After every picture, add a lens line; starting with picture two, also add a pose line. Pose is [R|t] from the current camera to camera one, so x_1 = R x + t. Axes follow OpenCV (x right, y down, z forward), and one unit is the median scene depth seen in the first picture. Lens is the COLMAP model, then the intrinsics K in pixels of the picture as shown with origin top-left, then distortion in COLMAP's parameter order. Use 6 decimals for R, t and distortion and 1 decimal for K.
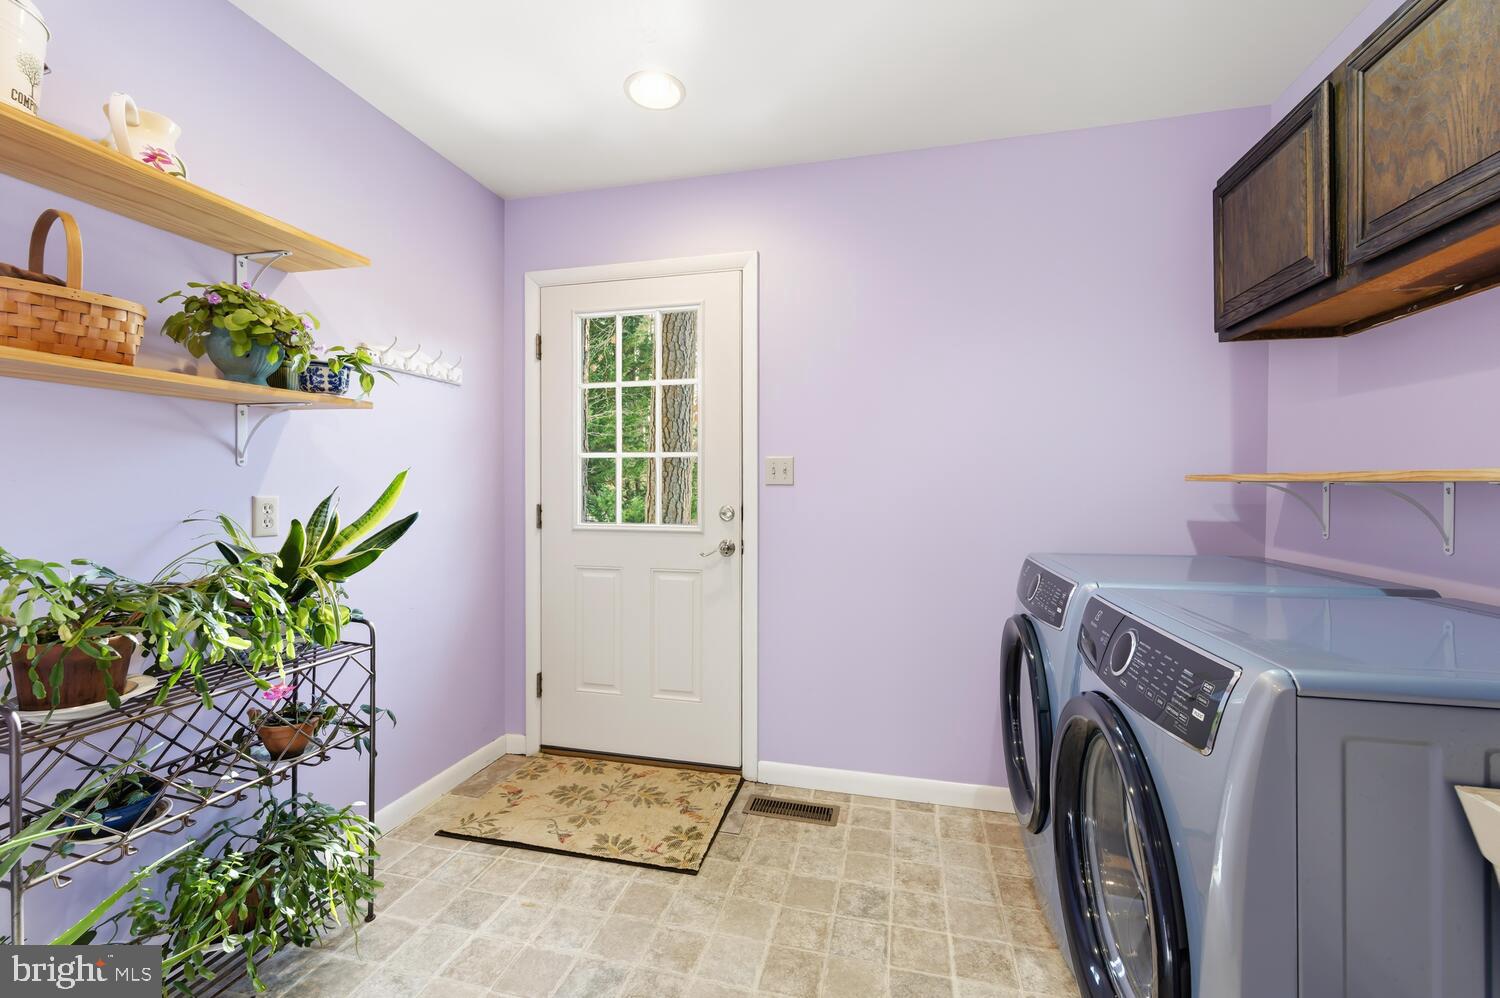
lens RADIAL K [[600.5, 0, 759.8], [0, 600.5, 493.2], [0, 0, 1]] dist [0.001160, -0.000850]
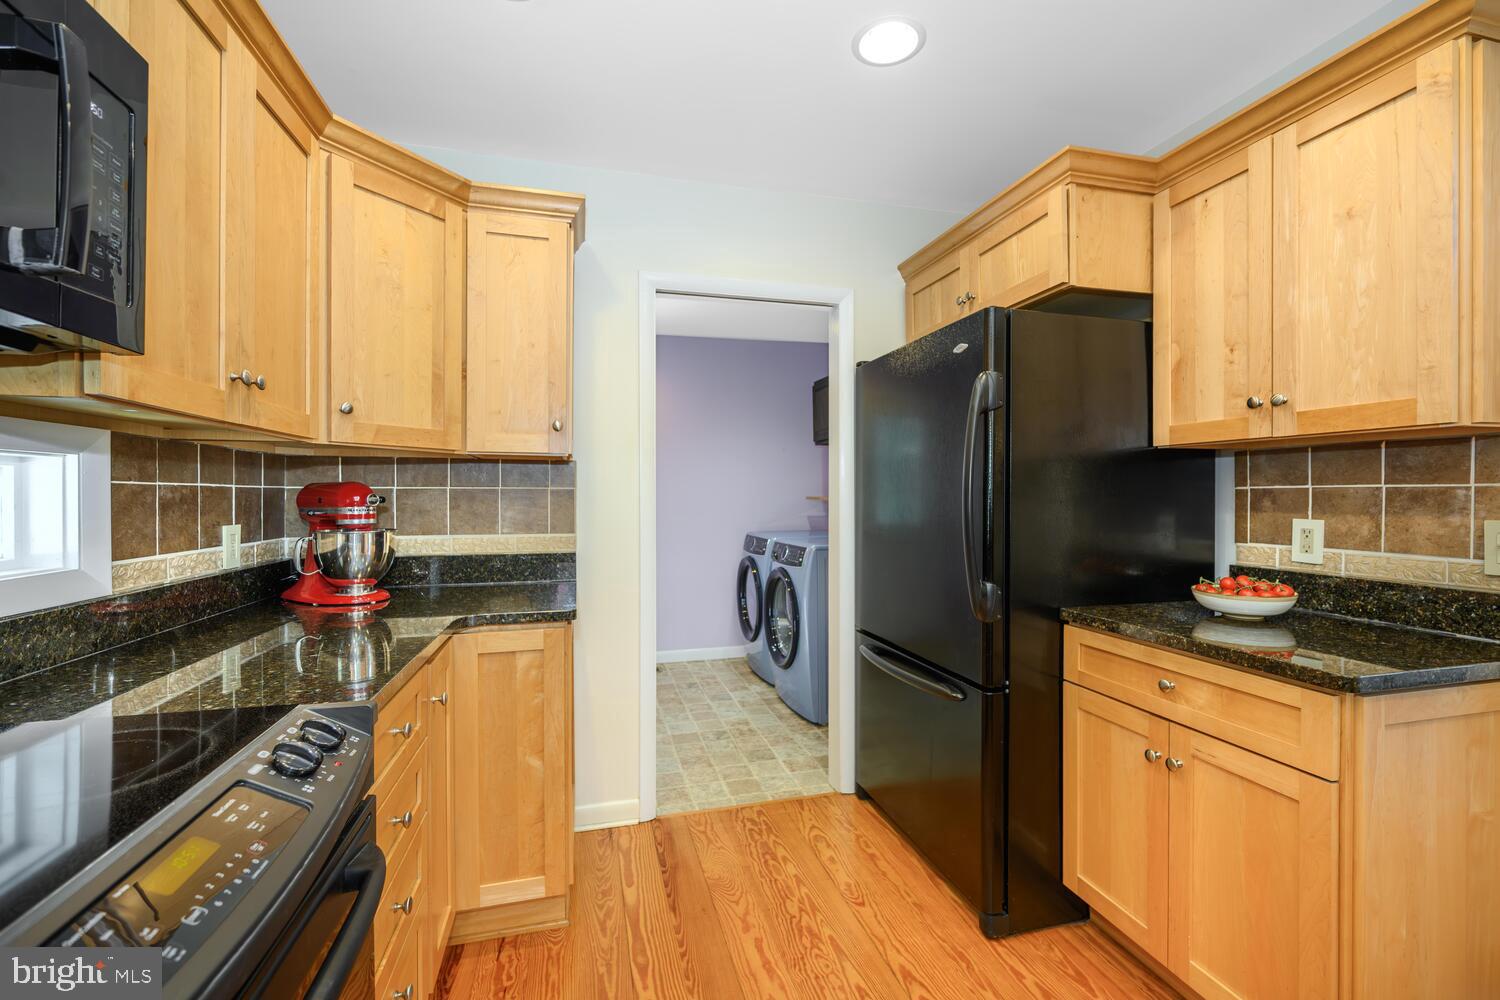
lens RADIAL K [[600.5, 0, 740.9], [0, 600.5, 500.5], [0, 0, 1]] dist [0.001160, -0.000850]
pose [[0.885213, -0.001855, 0.465183, -0.739582], [0.007444, 0.999920, -0.010179, -0.001093], [-0.465127, 0.012473, 0.885156, -1.173844]]
